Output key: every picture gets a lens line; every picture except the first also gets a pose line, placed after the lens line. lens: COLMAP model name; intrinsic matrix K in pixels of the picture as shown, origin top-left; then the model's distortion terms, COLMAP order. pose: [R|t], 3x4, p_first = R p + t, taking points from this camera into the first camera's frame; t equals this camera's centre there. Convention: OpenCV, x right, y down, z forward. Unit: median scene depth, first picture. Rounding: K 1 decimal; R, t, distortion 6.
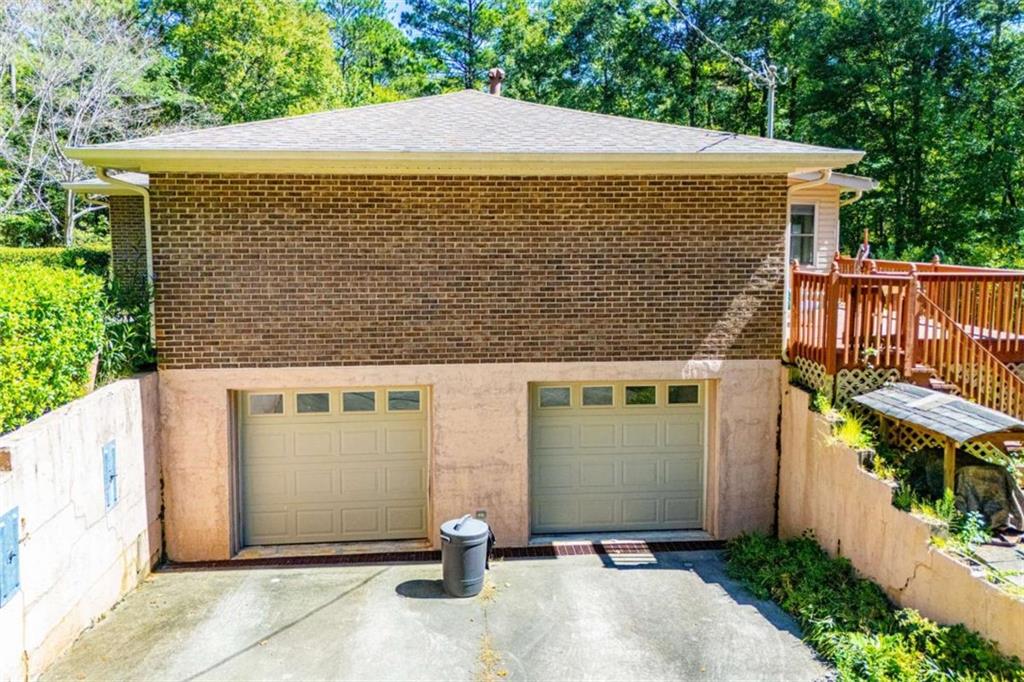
lens RADIAL K [[762.5, 0, 513.9], [0, 762.5, 291.3], [0, 0, 1]] dist [0.092496, -0.080107]
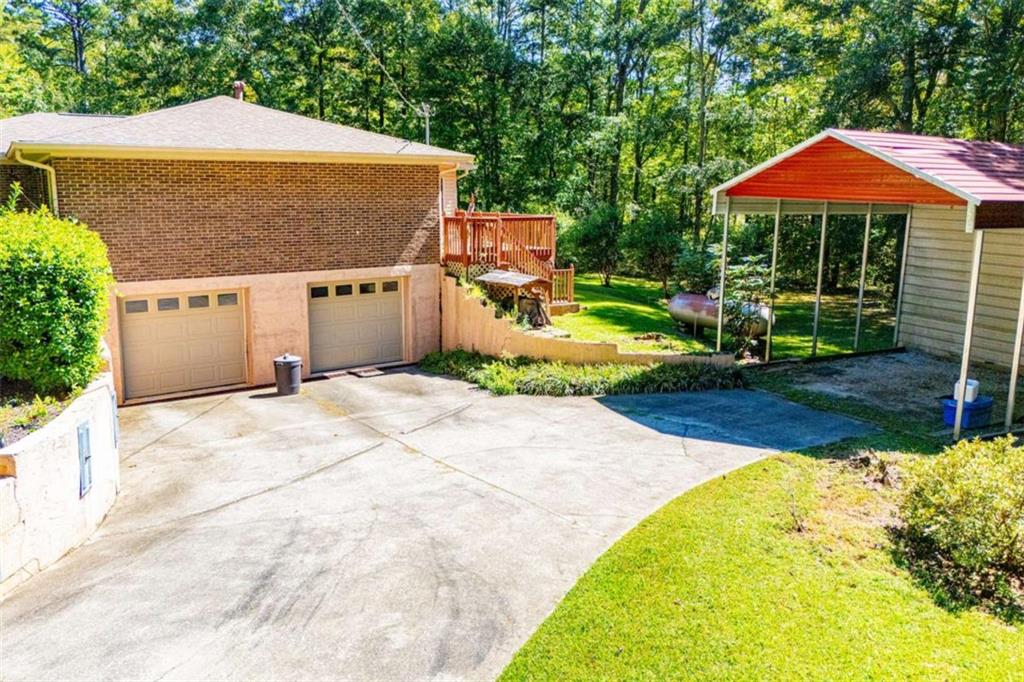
lens RADIAL K [[762.5, 0, 513.9], [0, 762.5, 291.3], [0, 0, 1]] dist [0.092496, -0.080107]
pose [[0.877791, -0.063692, 0.474790, -0.396885], [0.040337, 0.997429, 0.059228, 0.054145], [-0.477342, -0.032838, 0.878104, -0.750150]]
